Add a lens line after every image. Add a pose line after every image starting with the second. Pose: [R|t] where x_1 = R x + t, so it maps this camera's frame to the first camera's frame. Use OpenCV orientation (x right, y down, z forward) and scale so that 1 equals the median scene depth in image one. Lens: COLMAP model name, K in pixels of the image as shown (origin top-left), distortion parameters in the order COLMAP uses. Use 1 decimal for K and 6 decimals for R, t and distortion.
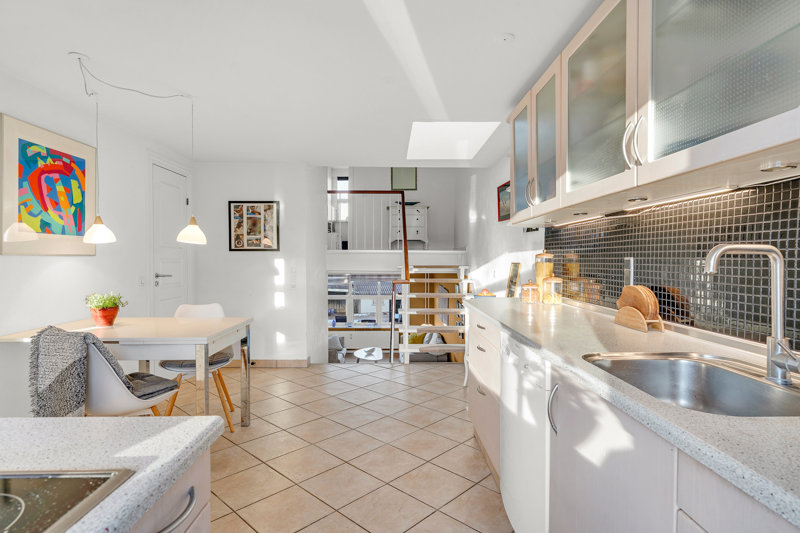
lens RADIAL K [[417.9, 0, 402.4], [0, 417.9, 268.2], [0, 0, 1]] dist [-0.001278, -0.000462]
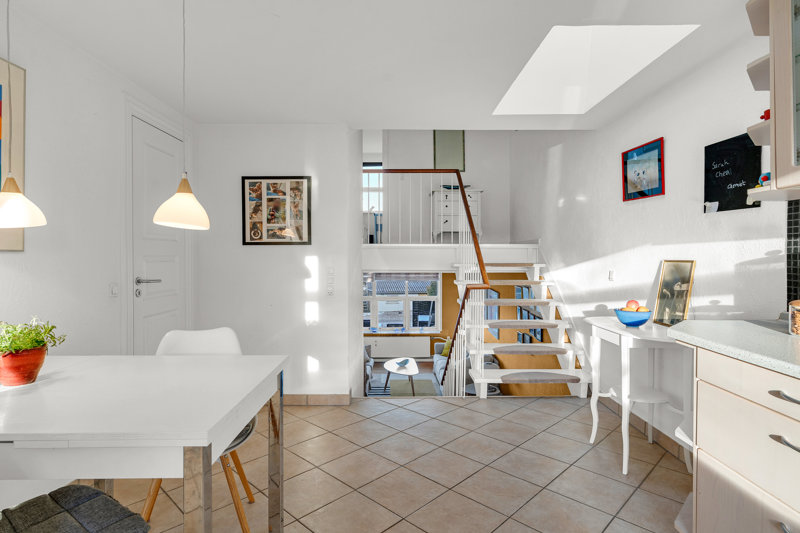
lens RADIAL K [[420.7, 0, 400.0], [0, 420.7, 266.5], [0, 0, 1]] dist [-0.003071, 0.000218]
pose [[0.999742, -0.002194, -0.022591, -0.120202], [0.002303, 0.999986, 0.004792, -0.006225], [0.022580, -0.004842, 0.999733, 0.264681]]
